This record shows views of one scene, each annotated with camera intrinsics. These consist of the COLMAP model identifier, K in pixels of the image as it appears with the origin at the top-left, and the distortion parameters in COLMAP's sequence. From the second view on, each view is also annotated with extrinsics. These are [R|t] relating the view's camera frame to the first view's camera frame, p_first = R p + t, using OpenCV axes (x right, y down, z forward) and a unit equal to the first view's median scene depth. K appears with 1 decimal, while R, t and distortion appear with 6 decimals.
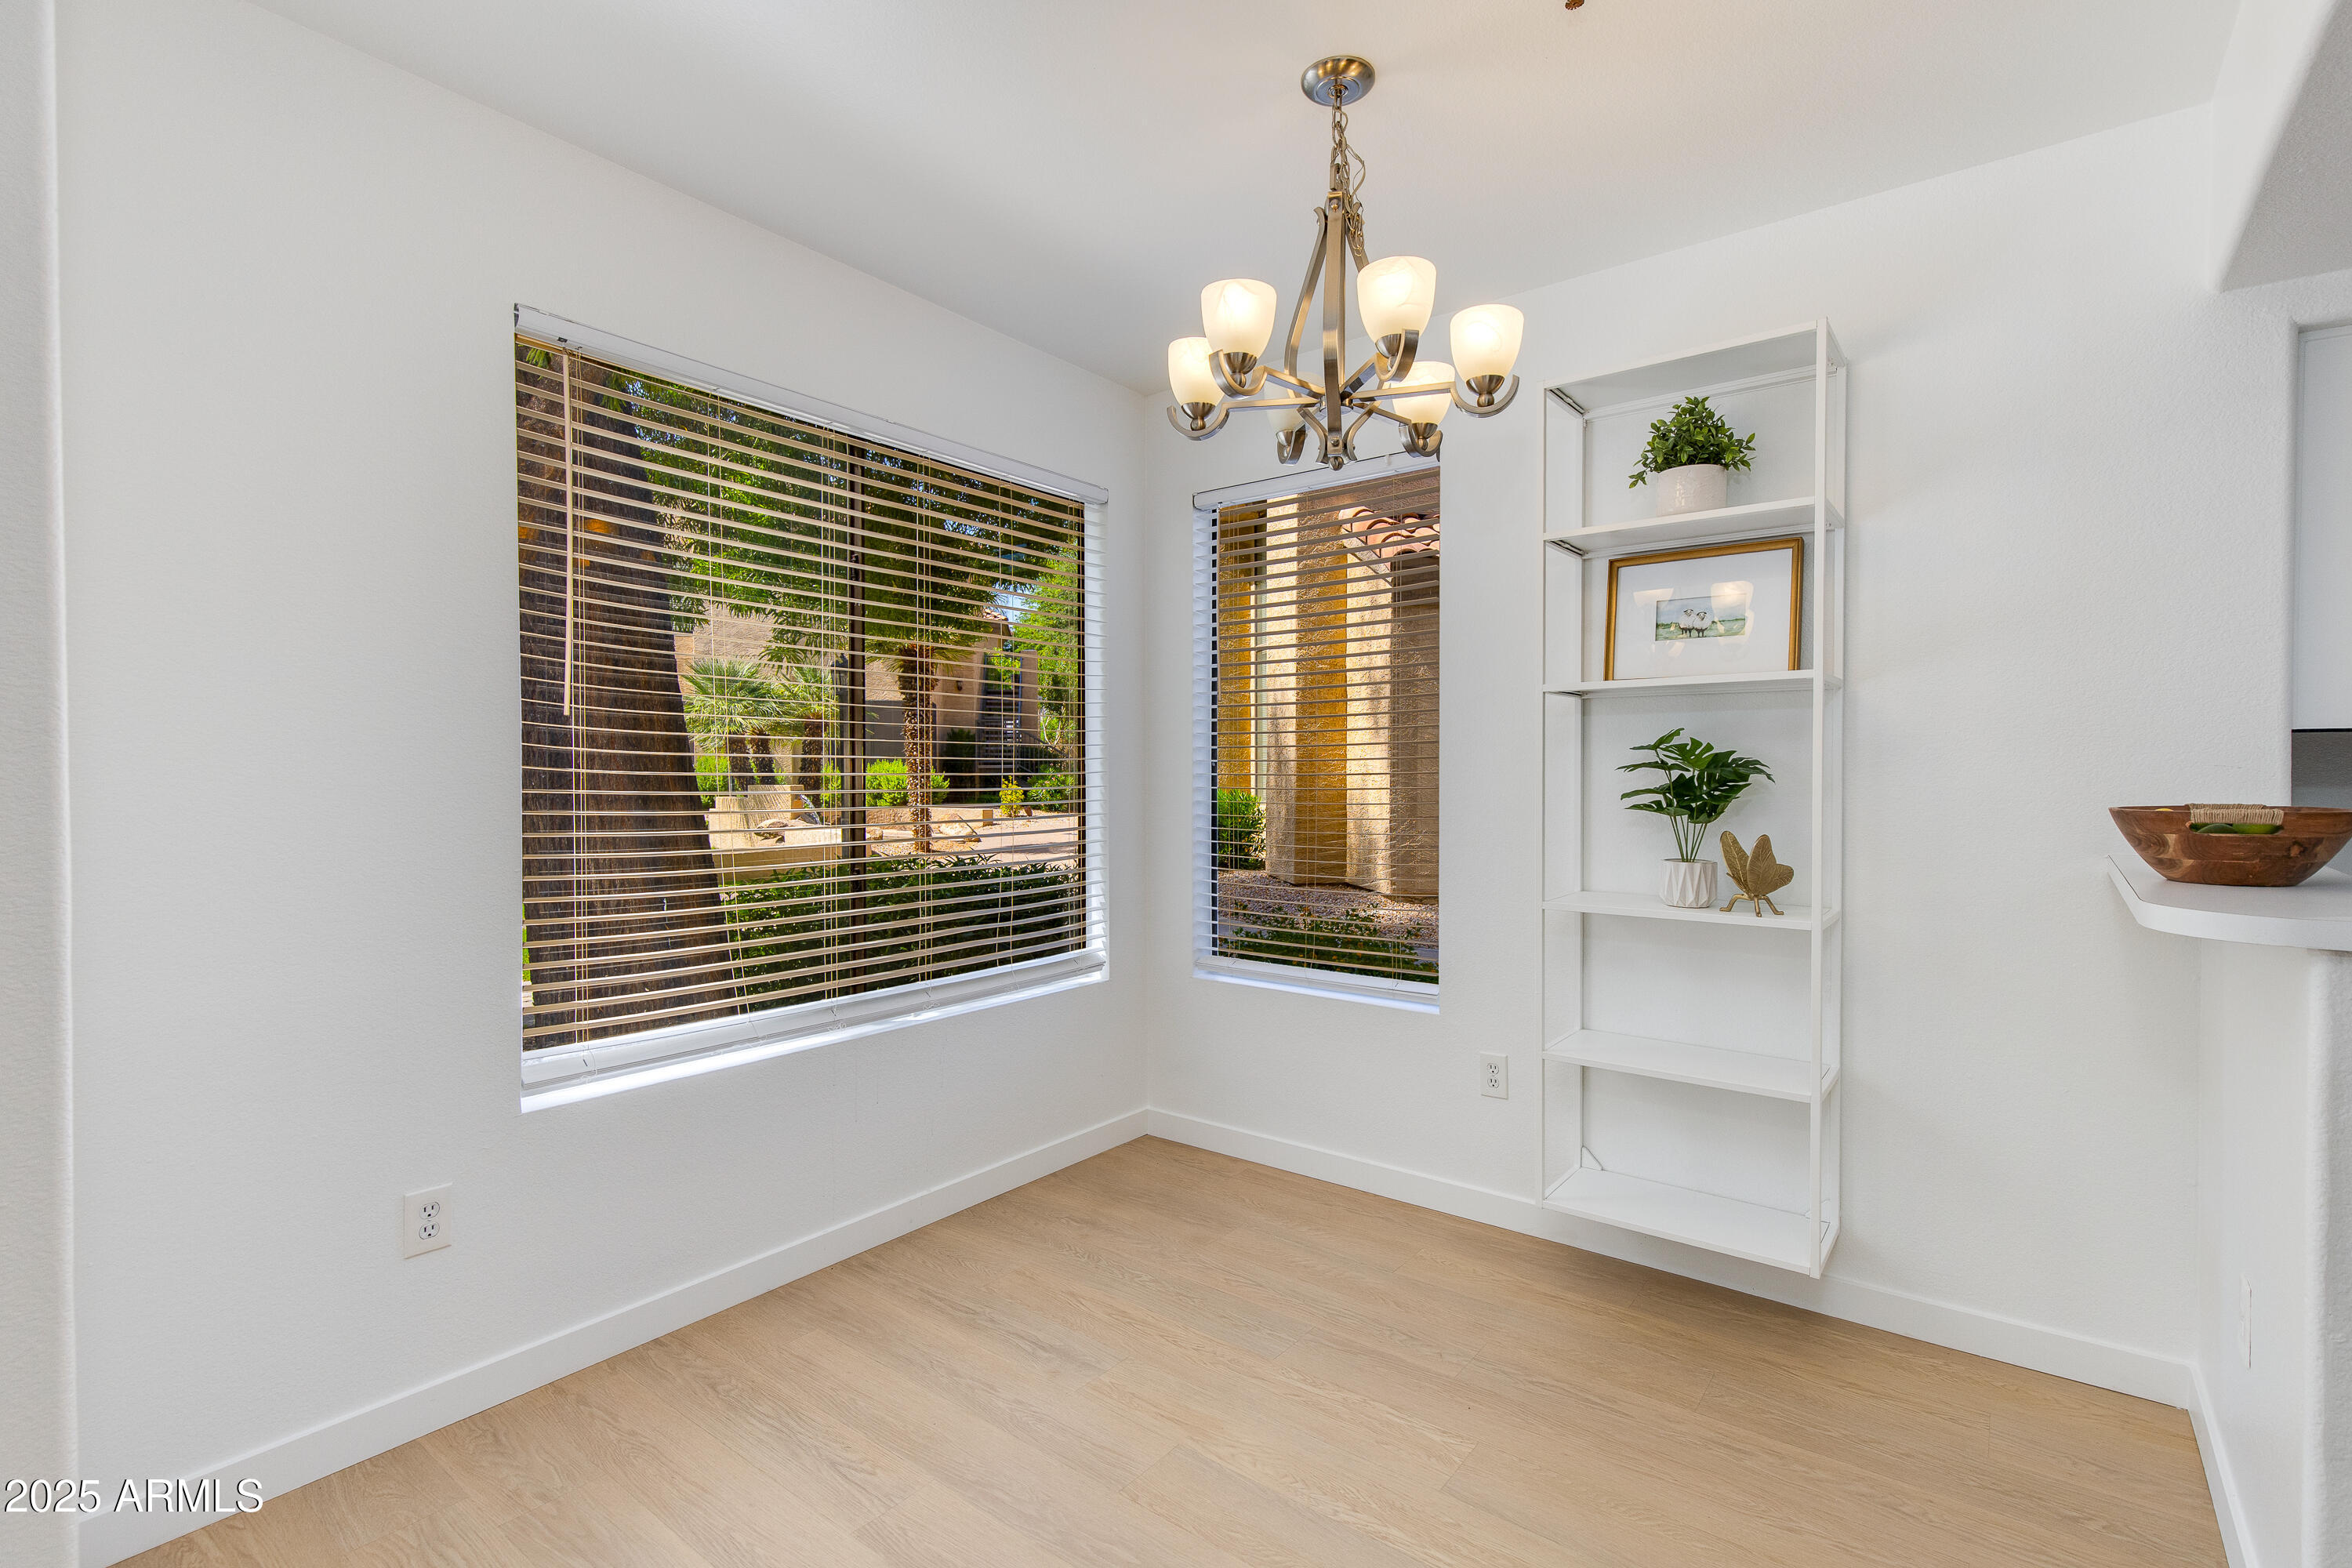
lens RADIAL K [[1075.8, 0, 1177.1], [0, 1075.8, 784.7], [0, 0, 1]] dist [0.005250, 0.000202]
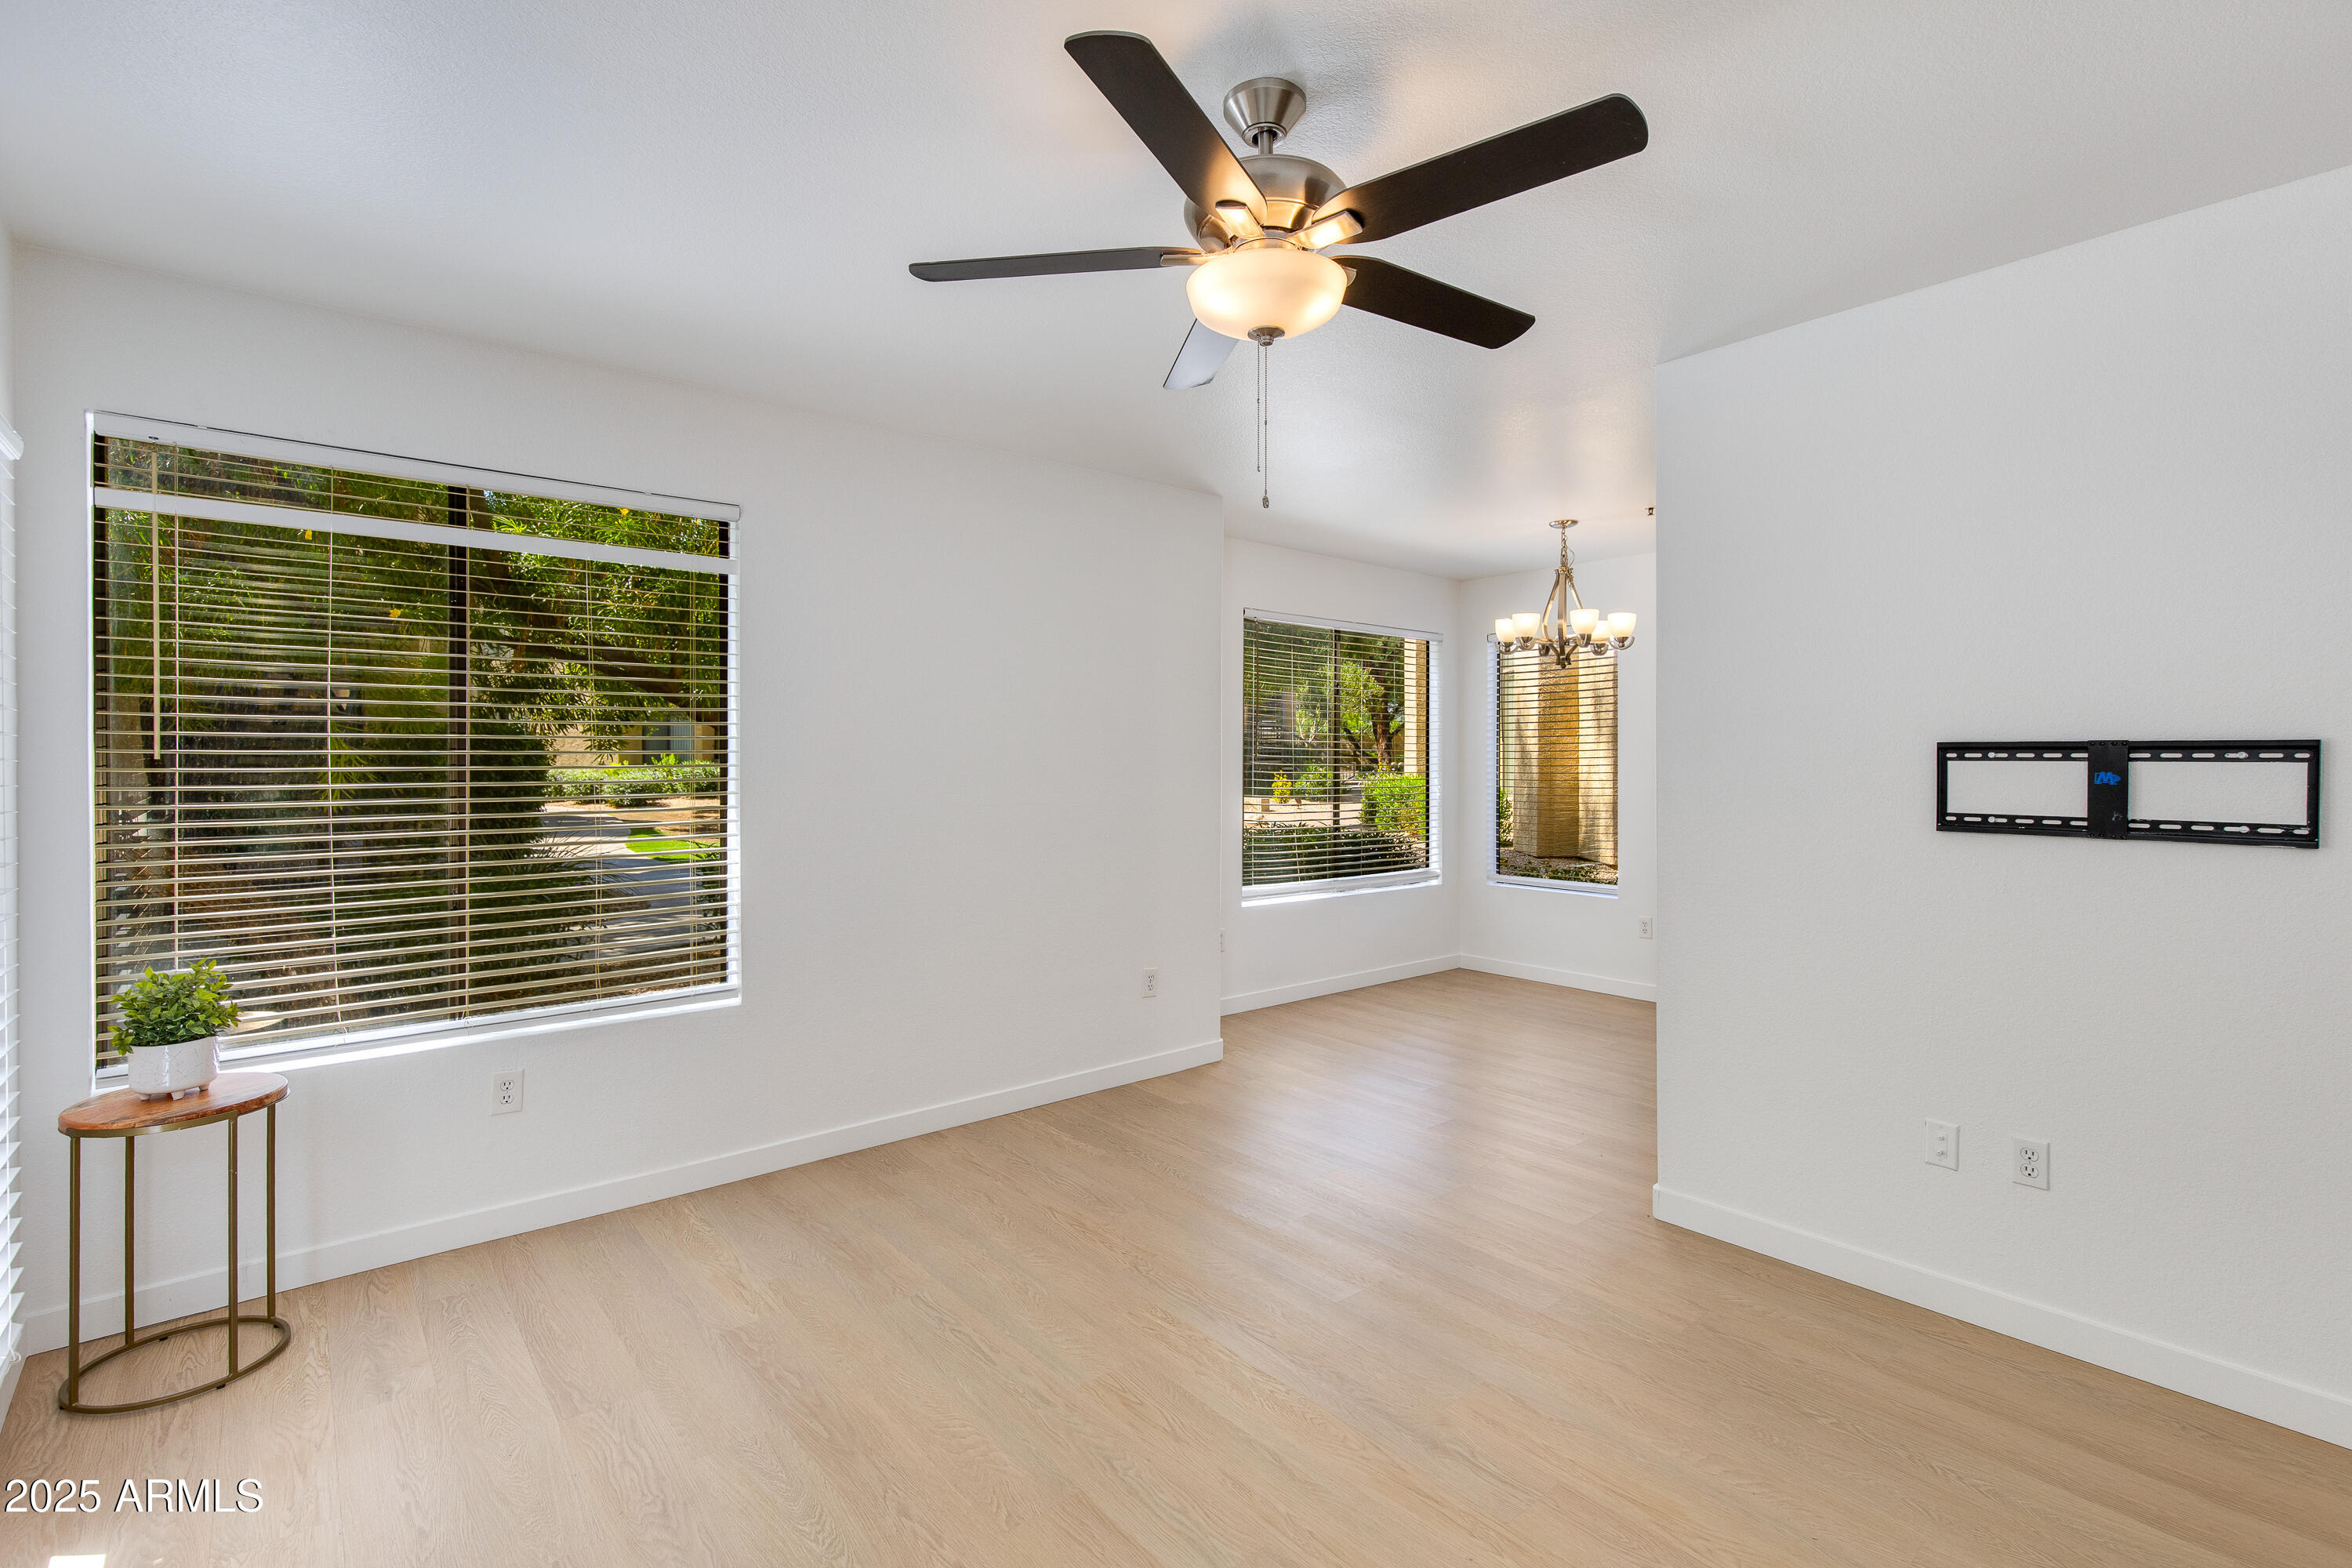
lens RADIAL K [[1075.8, 0, 1172.2], [0, 1075.8, 787.9], [0, 0, 1]] dist [0.005250, 0.000202]
pose [[0.977312, 0.003368, -0.211778, -0.123108], [-0.000947, 0.999933, 0.011534, -0.014004], [0.211803, -0.011072, 0.977250, -0.968000]]
